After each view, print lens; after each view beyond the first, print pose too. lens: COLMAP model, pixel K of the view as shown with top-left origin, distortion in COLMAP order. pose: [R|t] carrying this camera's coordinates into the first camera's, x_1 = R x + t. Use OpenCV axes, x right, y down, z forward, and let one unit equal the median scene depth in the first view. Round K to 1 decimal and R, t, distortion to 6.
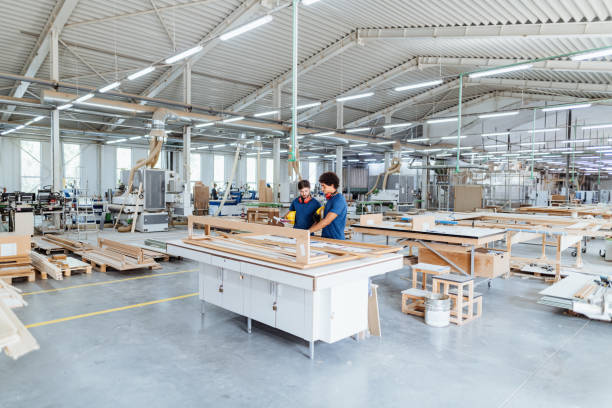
lens RADIAL K [[417.0, 0, 306.1], [0, 417.0, 202.7], [0, 0, 1]] dist [0.004171, 0.001968]
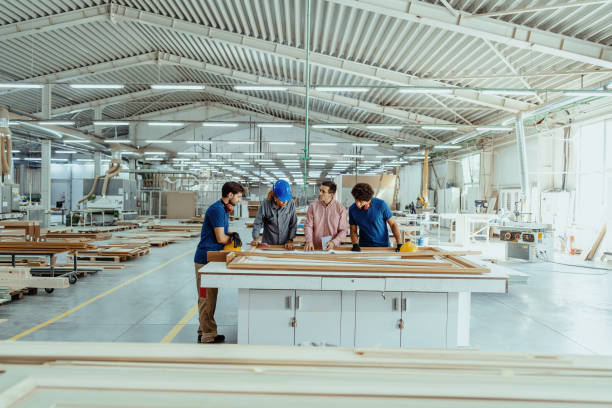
lens RADIAL K [[432.4, 0, 304.6], [0, 432.4, 204.2], [0, 0, 1]] dist [-0.007684, -0.004468]
pose [[0.718694, -0.013050, 0.695204, -0.132982], [0.023257, 0.999716, -0.005276, 0.000567], [-0.694938, 0.019960, 0.718793, 0.077920]]
